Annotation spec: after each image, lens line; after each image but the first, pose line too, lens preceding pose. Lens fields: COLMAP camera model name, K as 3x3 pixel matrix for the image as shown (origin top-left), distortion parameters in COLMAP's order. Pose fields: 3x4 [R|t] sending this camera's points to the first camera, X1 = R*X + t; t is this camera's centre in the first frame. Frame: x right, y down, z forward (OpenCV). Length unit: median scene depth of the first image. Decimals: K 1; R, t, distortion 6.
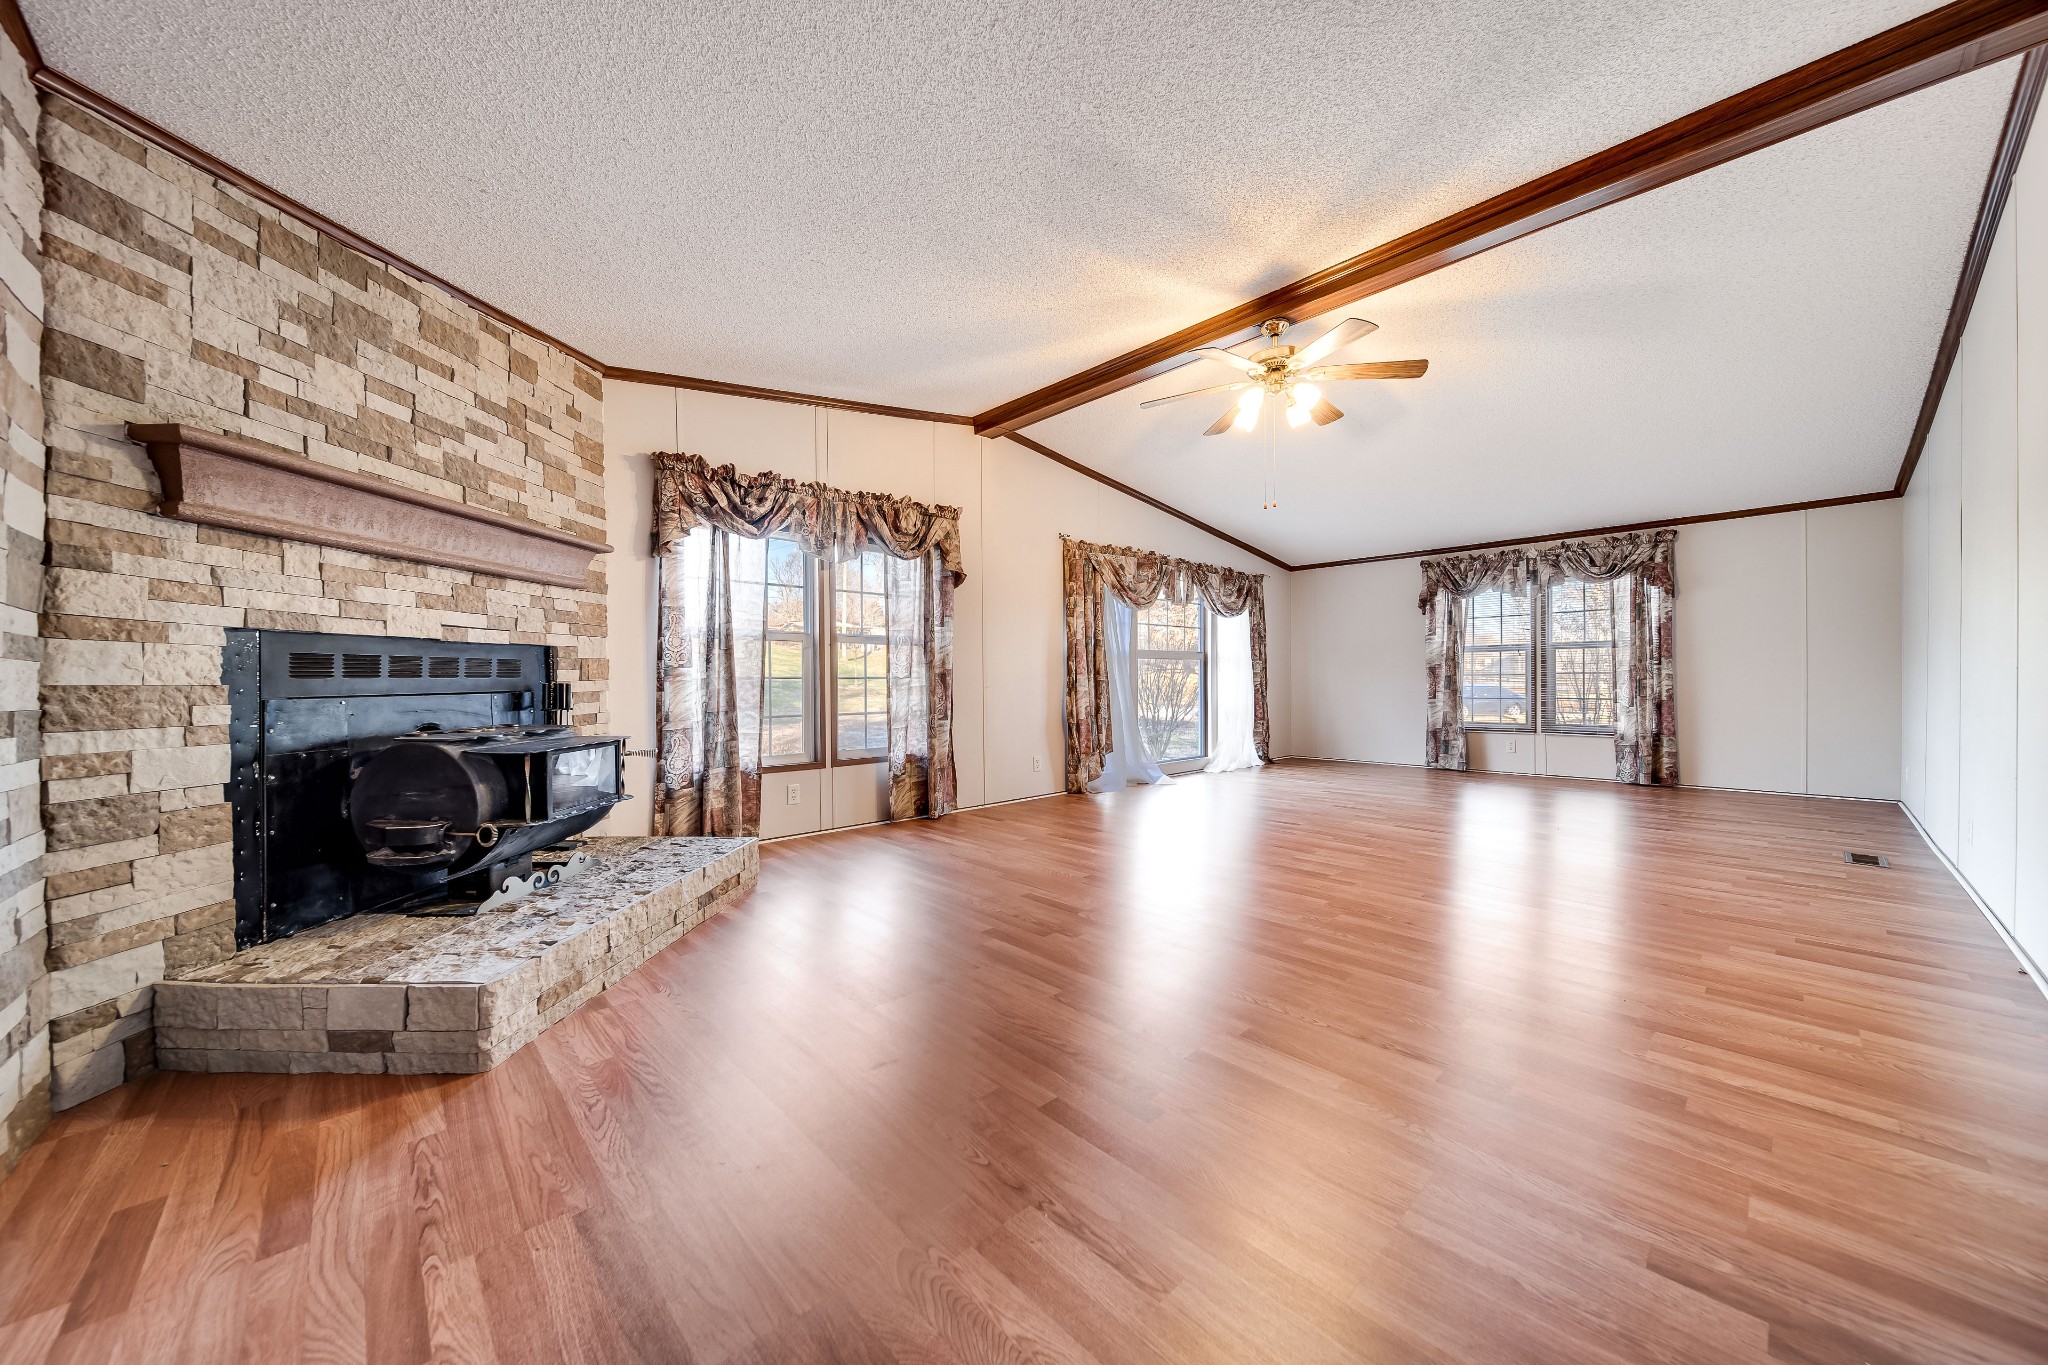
lens RADIAL K [[723.3, 0, 1024.0], [0, 723.3, 682.5], [0, 0, 1]] dist [0.002458, 0.000160]
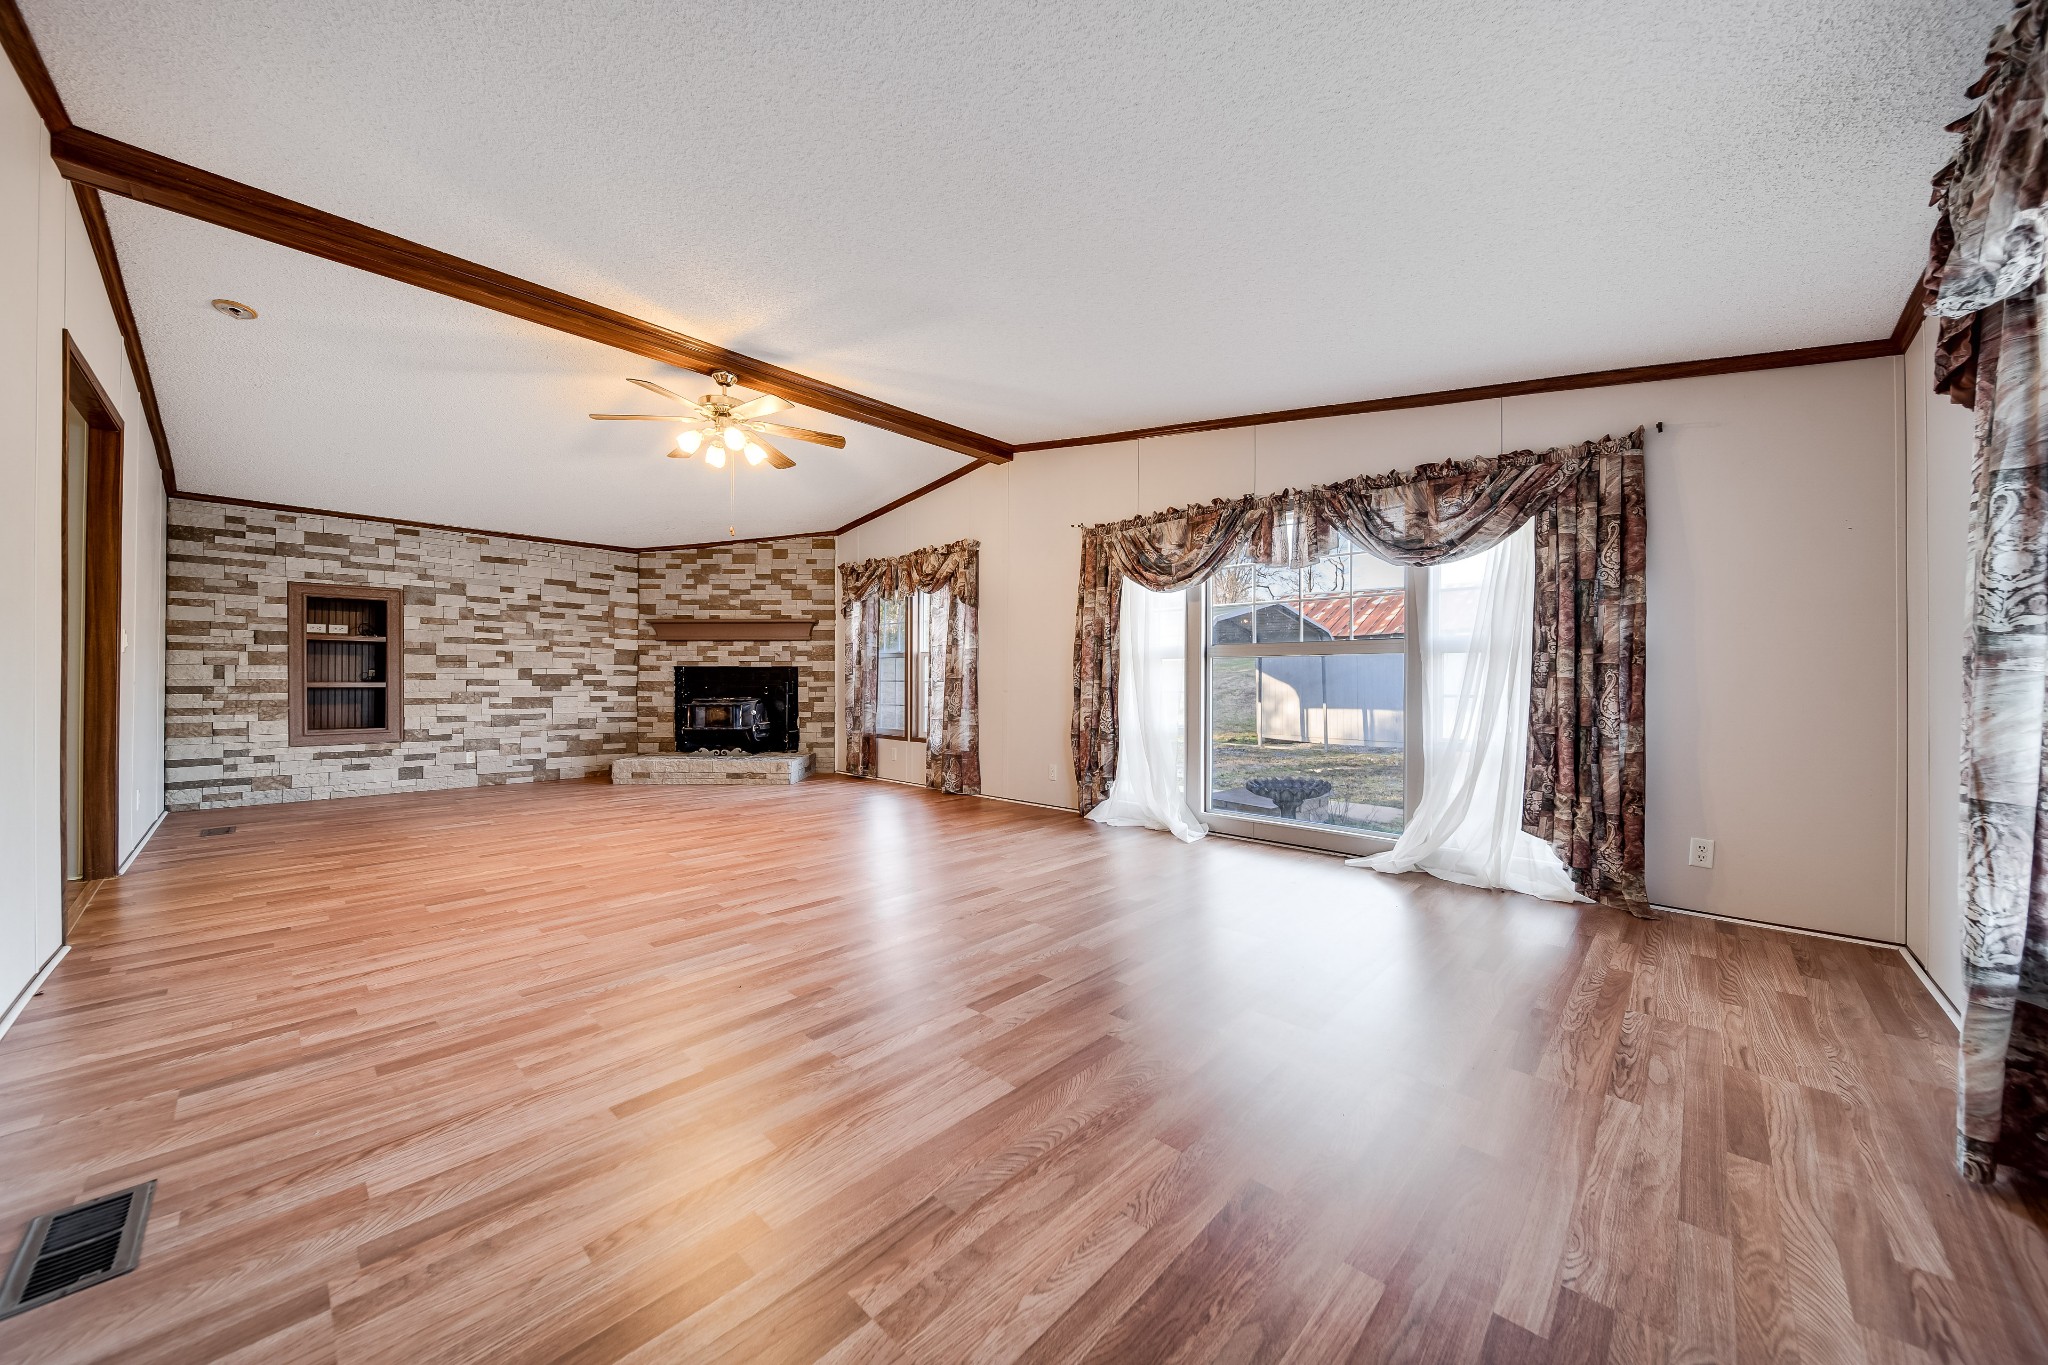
lens RADIAL K [[721.1, 0, 1037.5], [0, 721.1, 680.6], [0, 0, 1]] dist [0.001308, 0.000196]
pose [[0.071415, 0.005565, -0.997431, 1.765716], [-0.011996, 0.999917, 0.004720, -0.026139], [0.997375, 0.011628, 0.071476, 1.648593]]
